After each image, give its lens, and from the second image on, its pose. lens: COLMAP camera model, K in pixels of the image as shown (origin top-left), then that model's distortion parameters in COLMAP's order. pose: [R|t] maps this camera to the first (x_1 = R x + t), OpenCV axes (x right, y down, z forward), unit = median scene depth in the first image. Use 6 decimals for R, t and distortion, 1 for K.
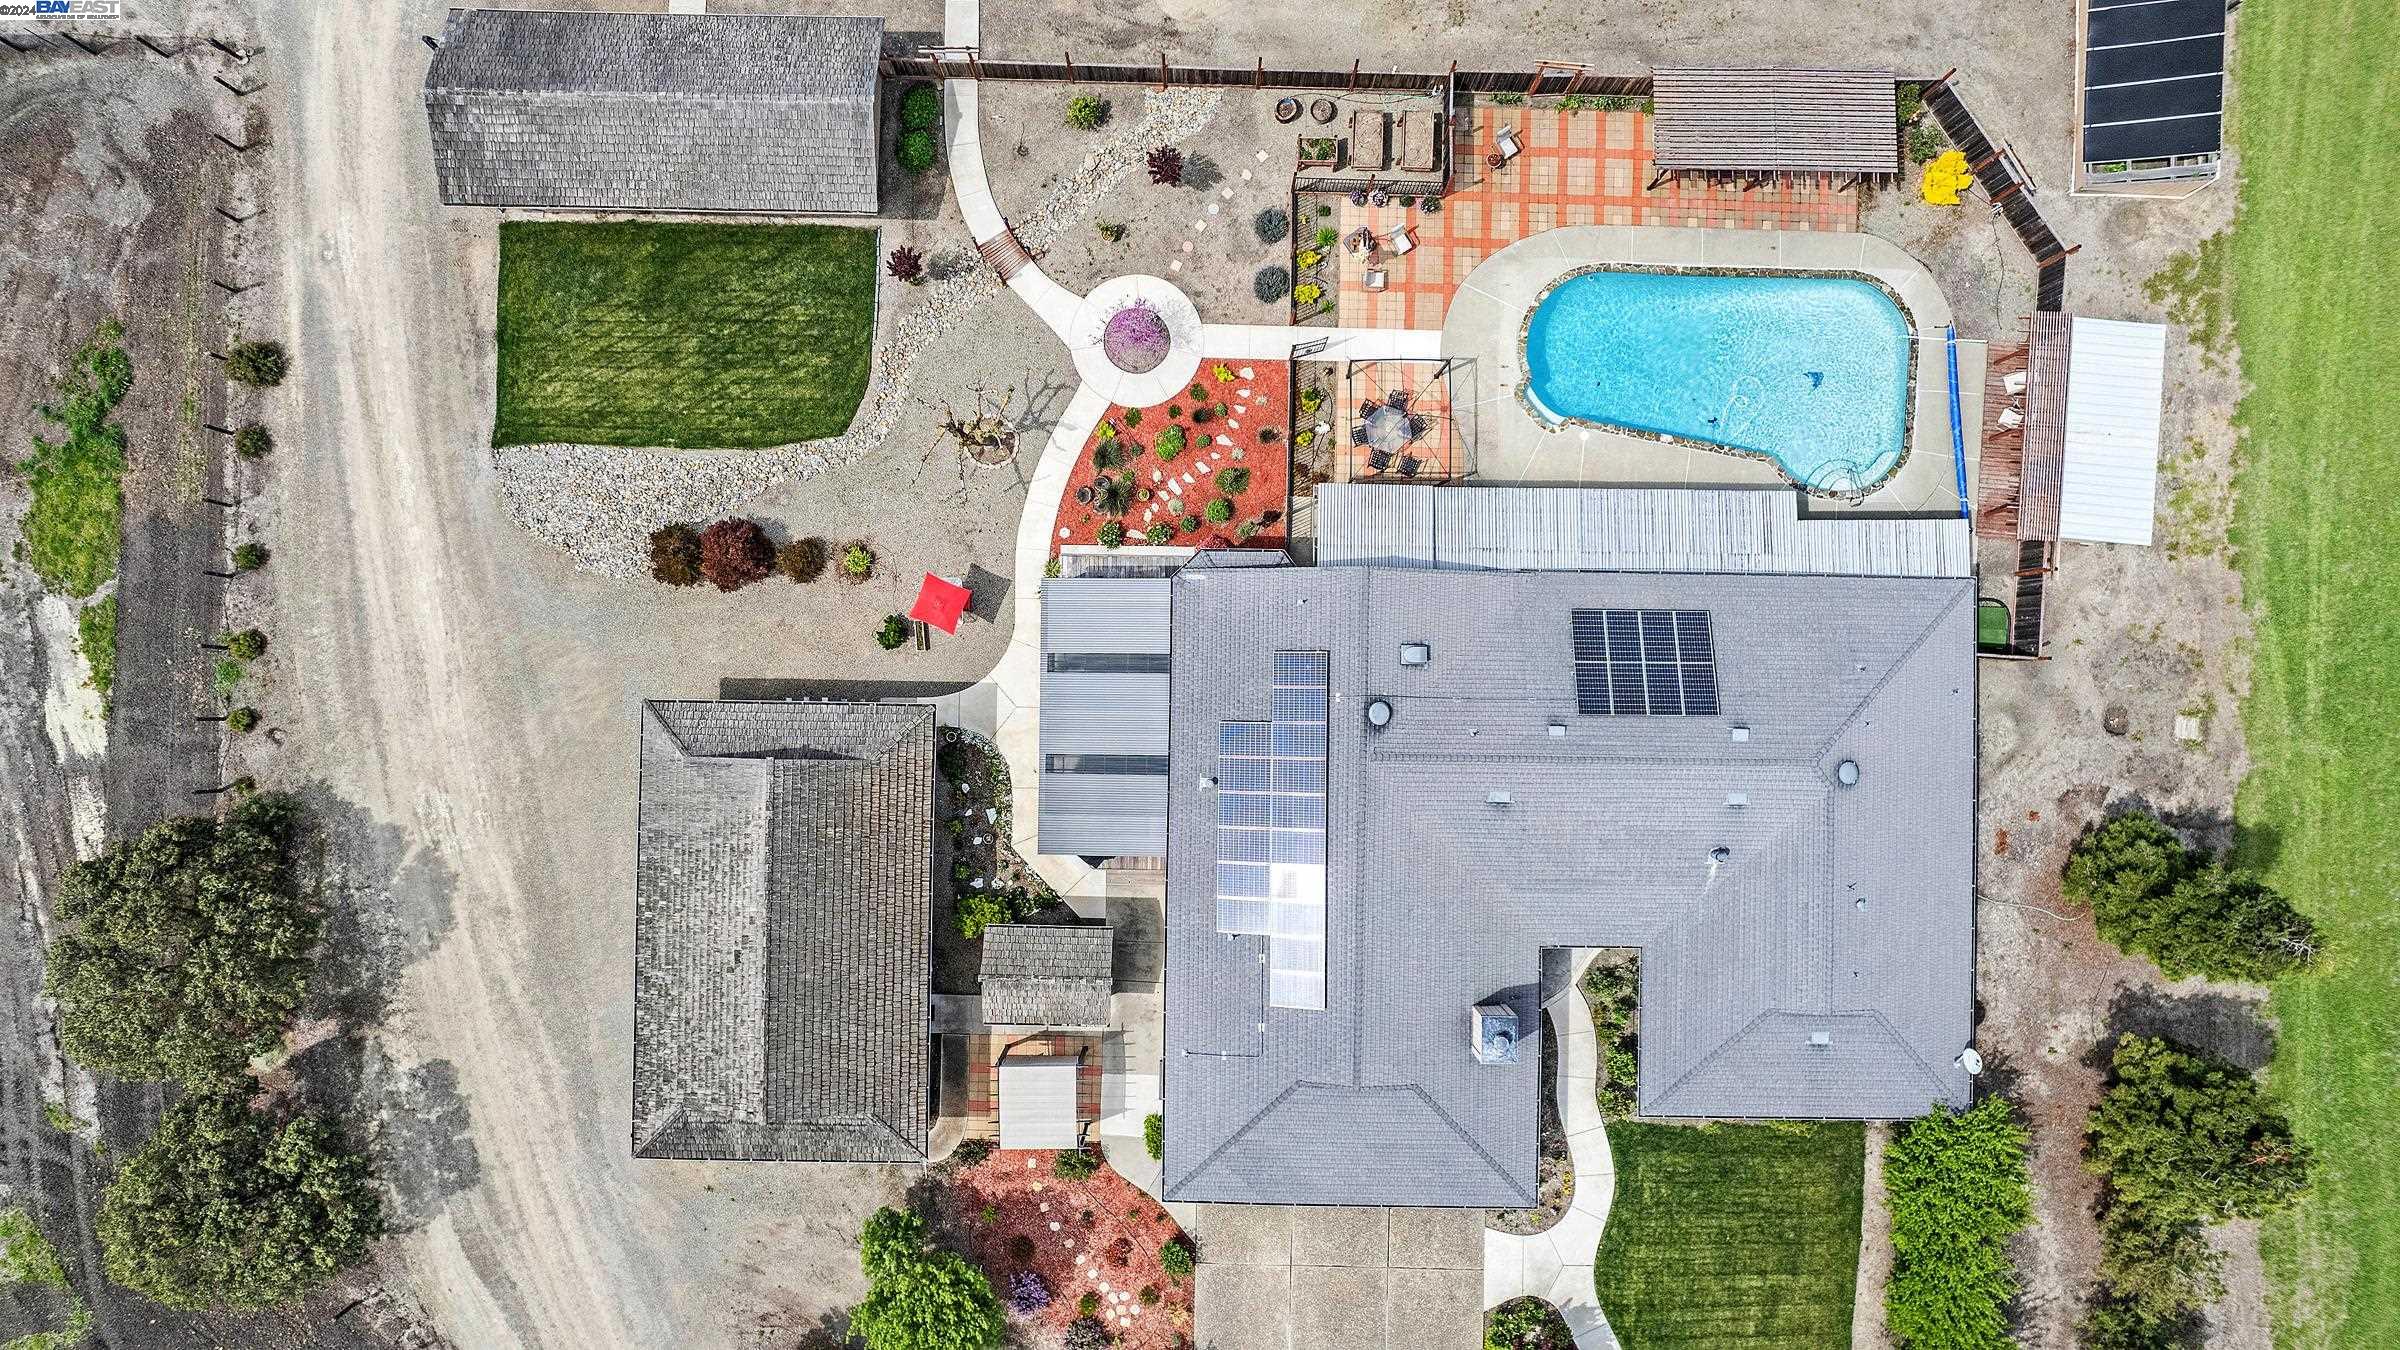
lens RADIAL K [[1519.8, 0, 1201.8], [0, 1519.8, 651.9], [0, 0, 1]] dist [-0.023388, 0.045342]
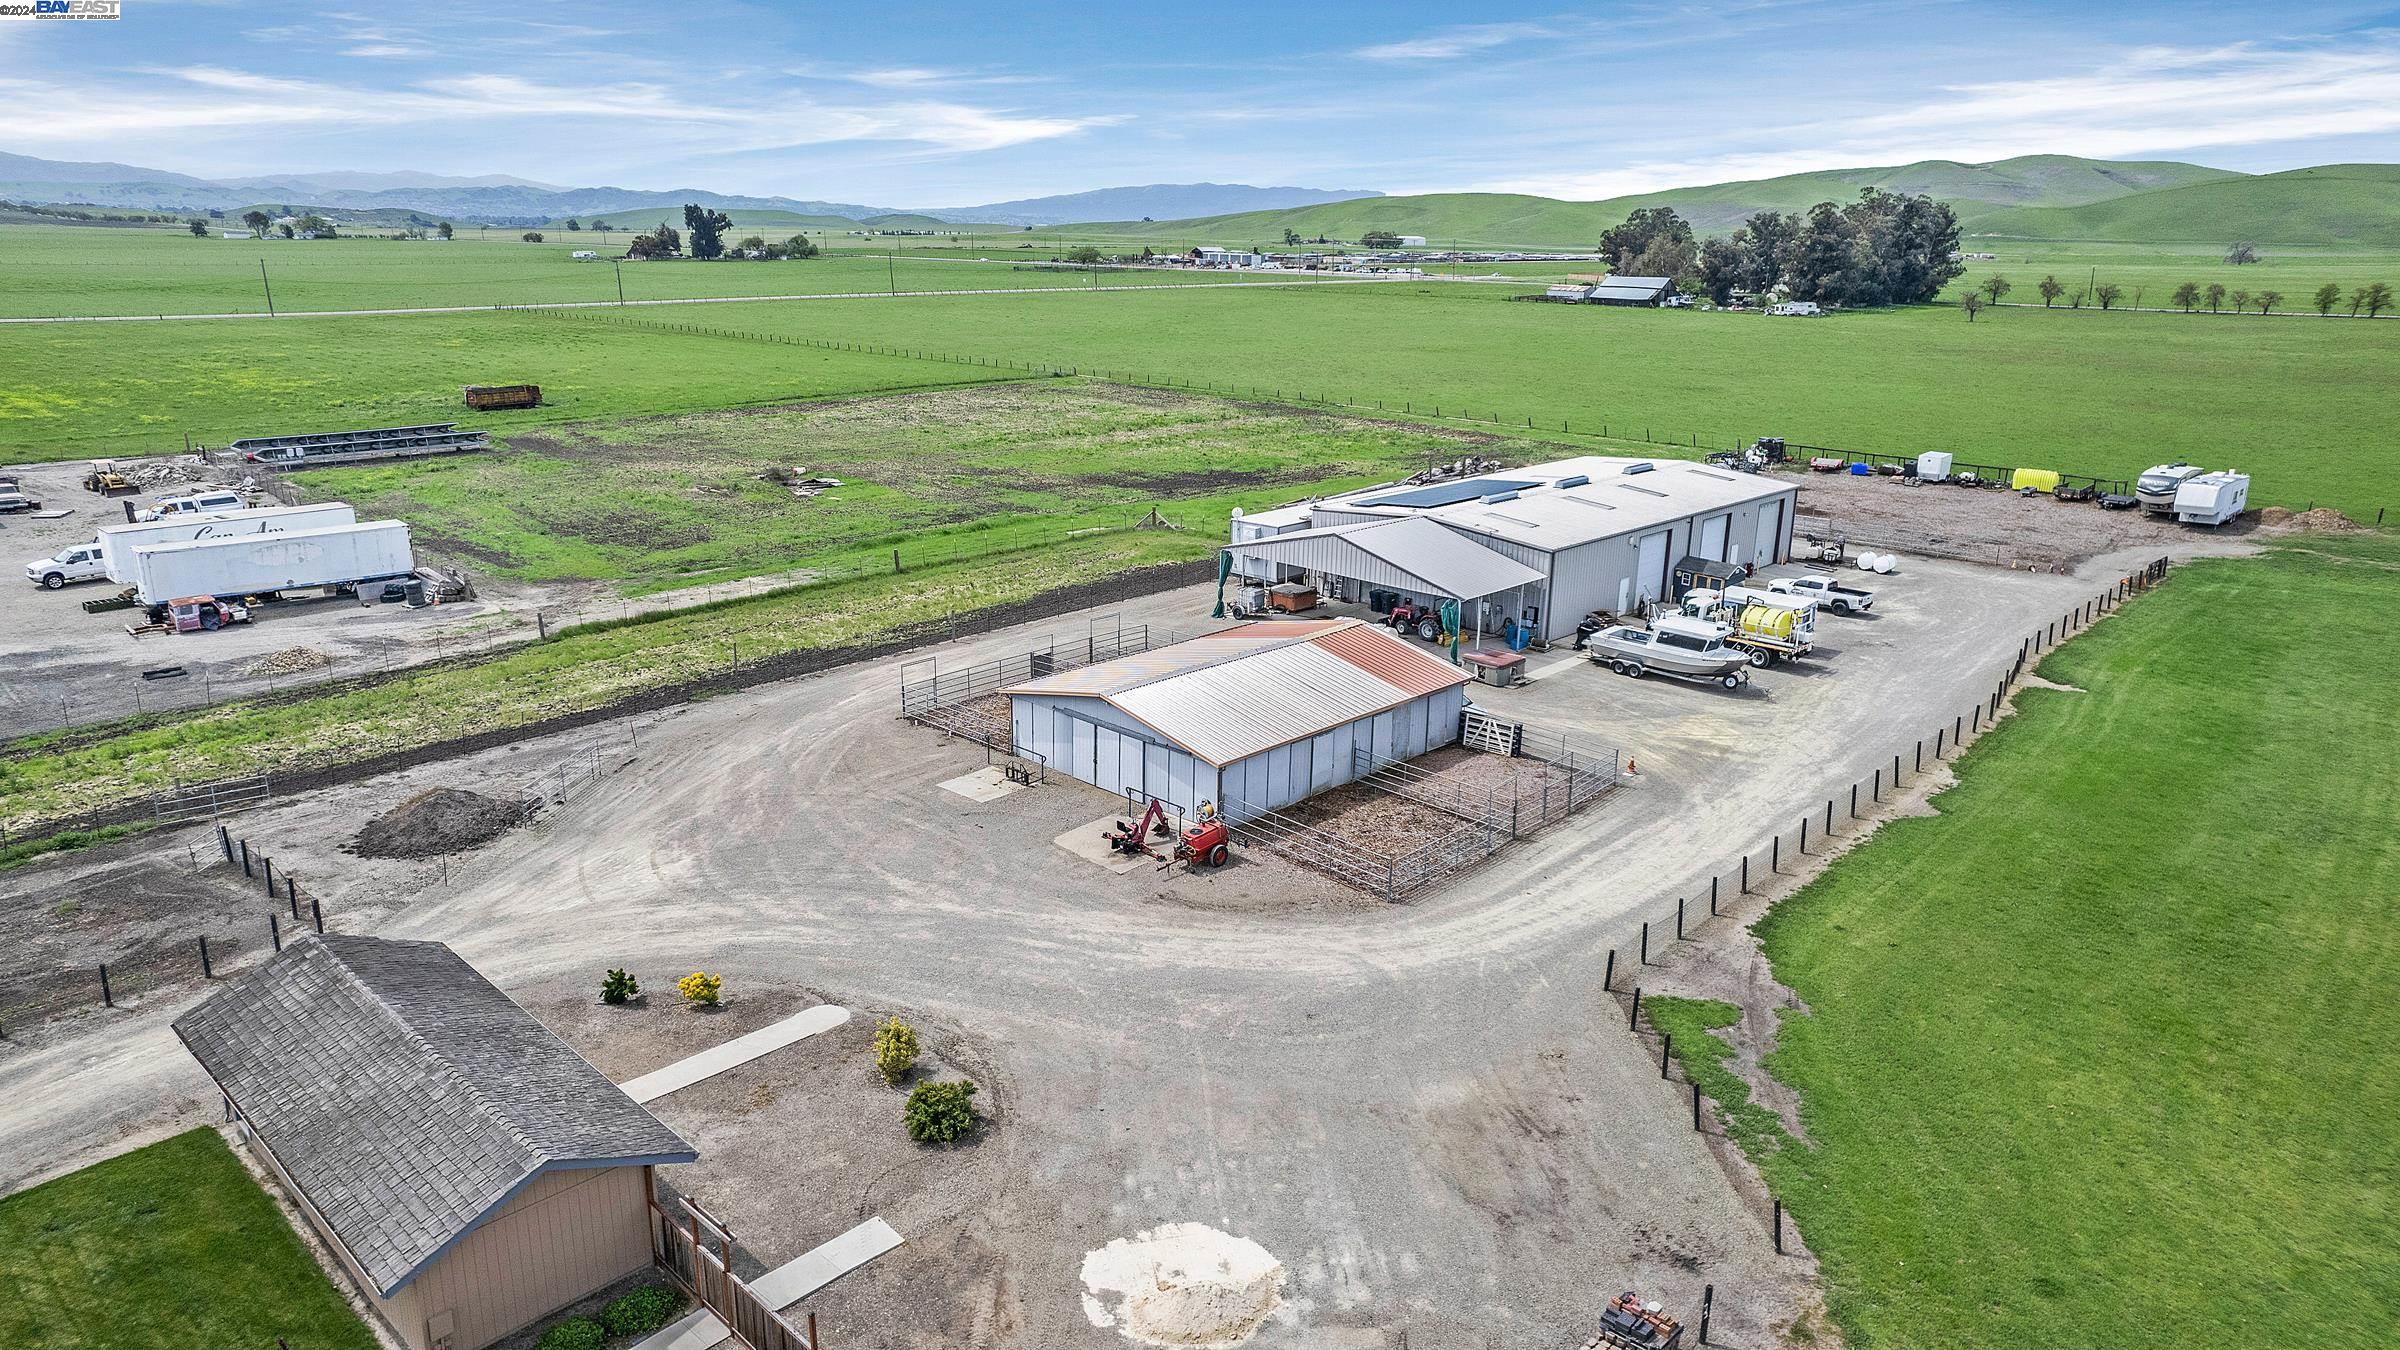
lens RADIAL K [[1519.8, 0, 1193.0], [0, 1519.8, 670.1], [0, 0, 1]] dist [-0.023388, 0.045342]
pose [[0.740955, 0.208075, -0.638506, 0.320457], [-0.671406, 0.209549, -0.710847, -0.125490], [-0.014111, 0.955403, 0.294969, 0.563496]]
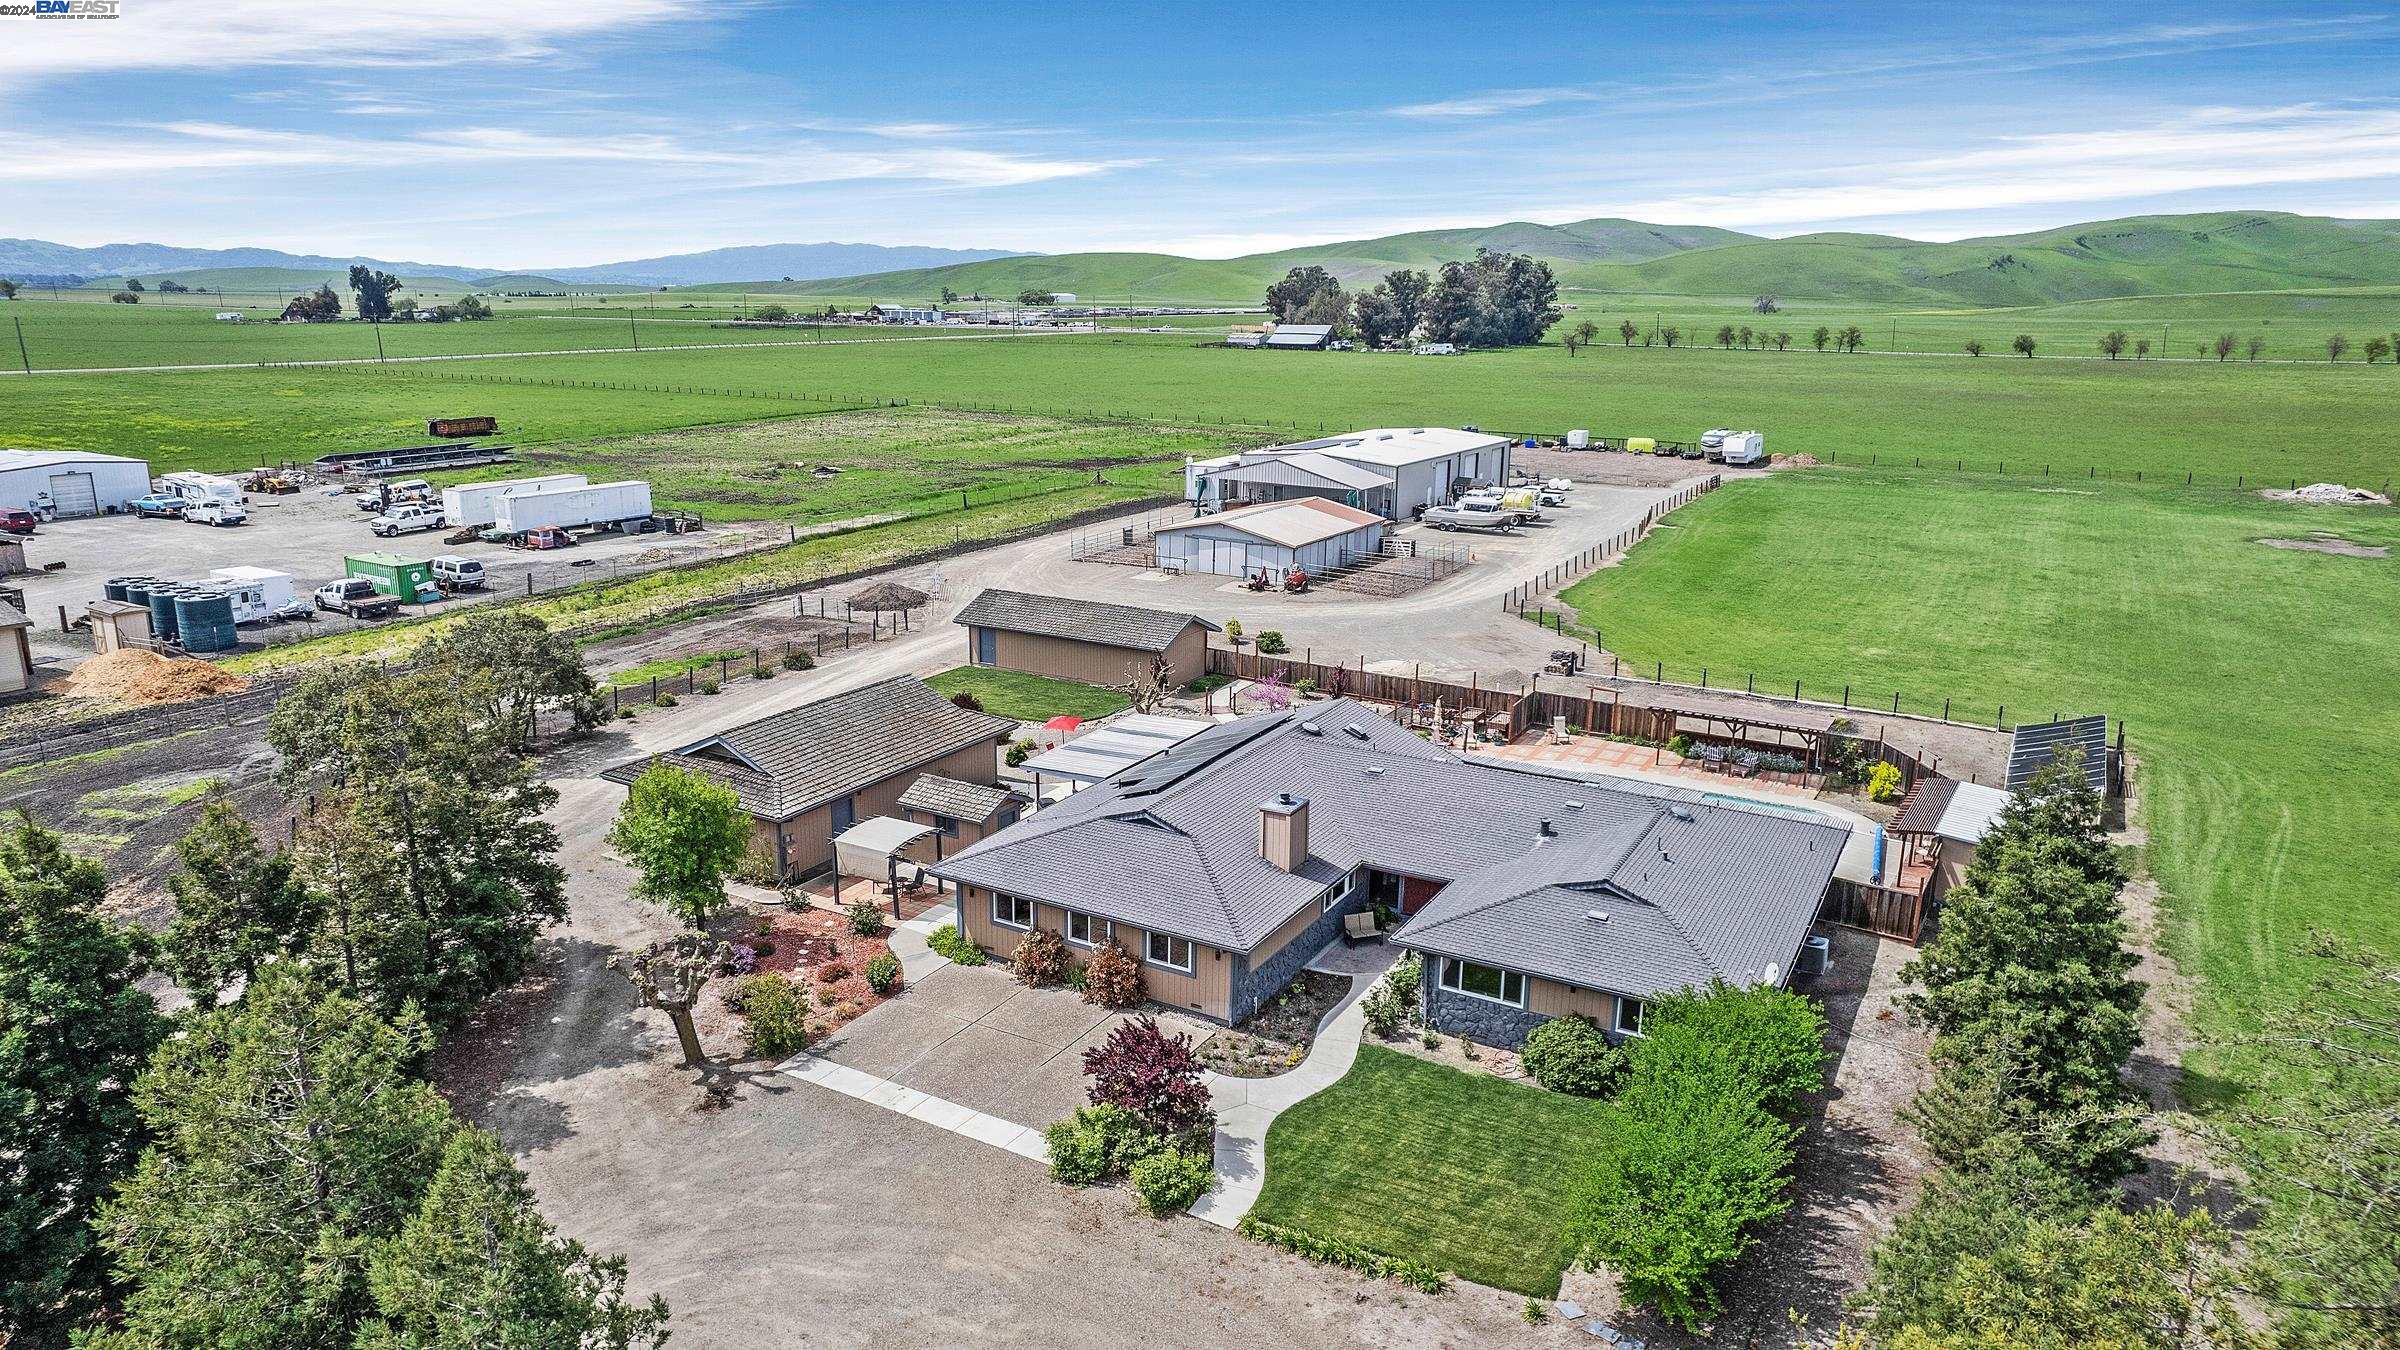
lens RADIAL K [[1519.8, 0, 1186.8], [0, 1519.8, 673.9], [0, 0, 1]] dist [-0.023388, 0.045342]
pose [[0.874387, 0.136068, -0.465761, 0.551001], [-0.485082, 0.221454, -0.845963, 1.040192], [-0.011964, 0.965631, 0.259640, 0.564818]]
